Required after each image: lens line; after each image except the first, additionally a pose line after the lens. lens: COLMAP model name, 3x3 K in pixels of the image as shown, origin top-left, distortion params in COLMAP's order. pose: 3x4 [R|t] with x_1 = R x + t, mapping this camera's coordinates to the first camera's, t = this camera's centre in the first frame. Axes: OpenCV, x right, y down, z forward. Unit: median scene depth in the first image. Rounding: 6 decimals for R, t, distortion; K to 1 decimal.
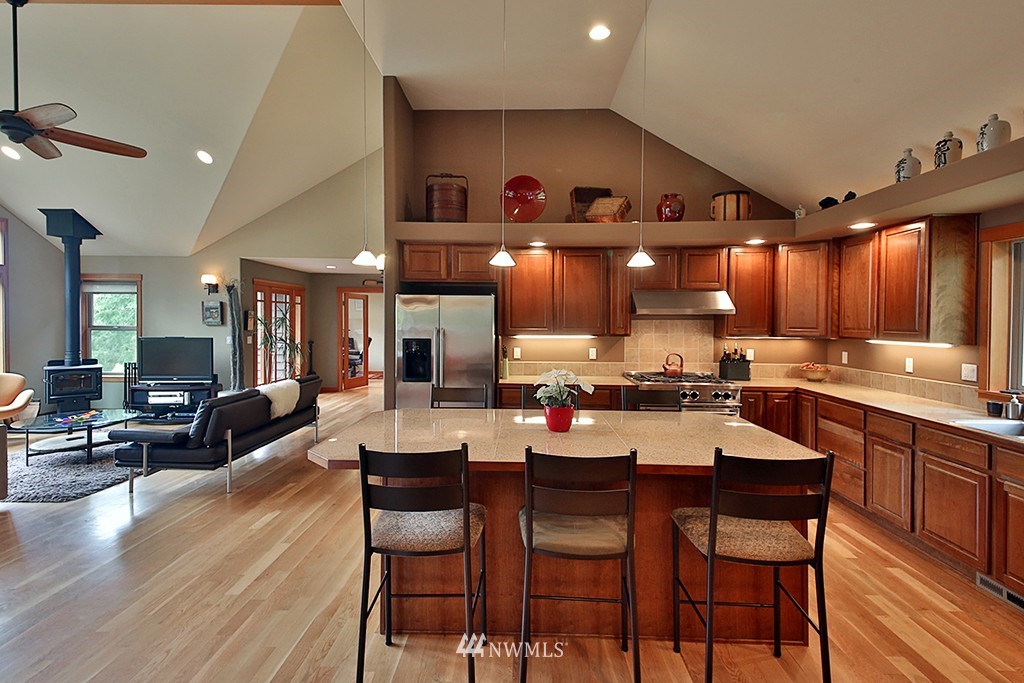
lens RADIAL K [[499.1, 0, 507.7], [0, 499.1, 328.2], [0, 0, 1]] dist [0.051490, -0.001941]
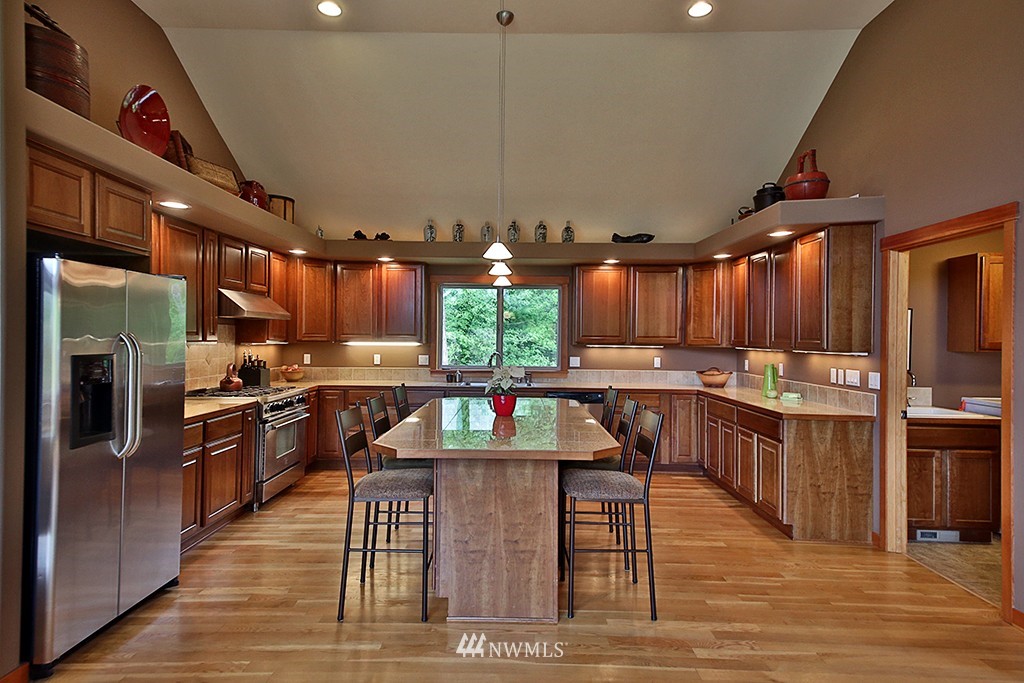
lens RADIAL K [[608.8, 0, 518.2], [0, 608.8, 336.5], [0, 0, 1]] dist [0.104196, 0.000391]
pose [[-0.049192, -0.004538, 0.998779, -0.822239], [0.005450, 0.999974, 0.004811, 0.002091], [-0.998774, 0.005680, -0.049166, 0.599455]]
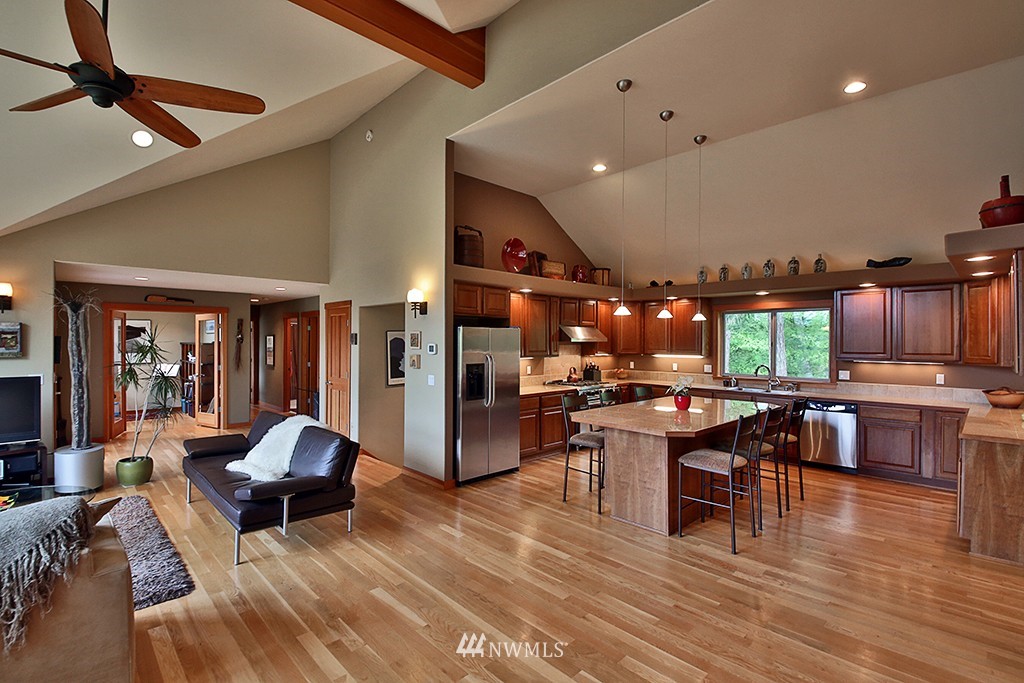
lens RADIAL K [[499.1, 0, 506.0], [0, 499.1, 340.8], [0, 0, 1]] dist [0.051490, -0.001941]
pose [[0.674033, -0.004484, 0.738688, -0.996440], [0.013378, 0.999892, -0.006138, -0.025389], [-0.738580, 0.014019, 0.674020, 0.130157]]
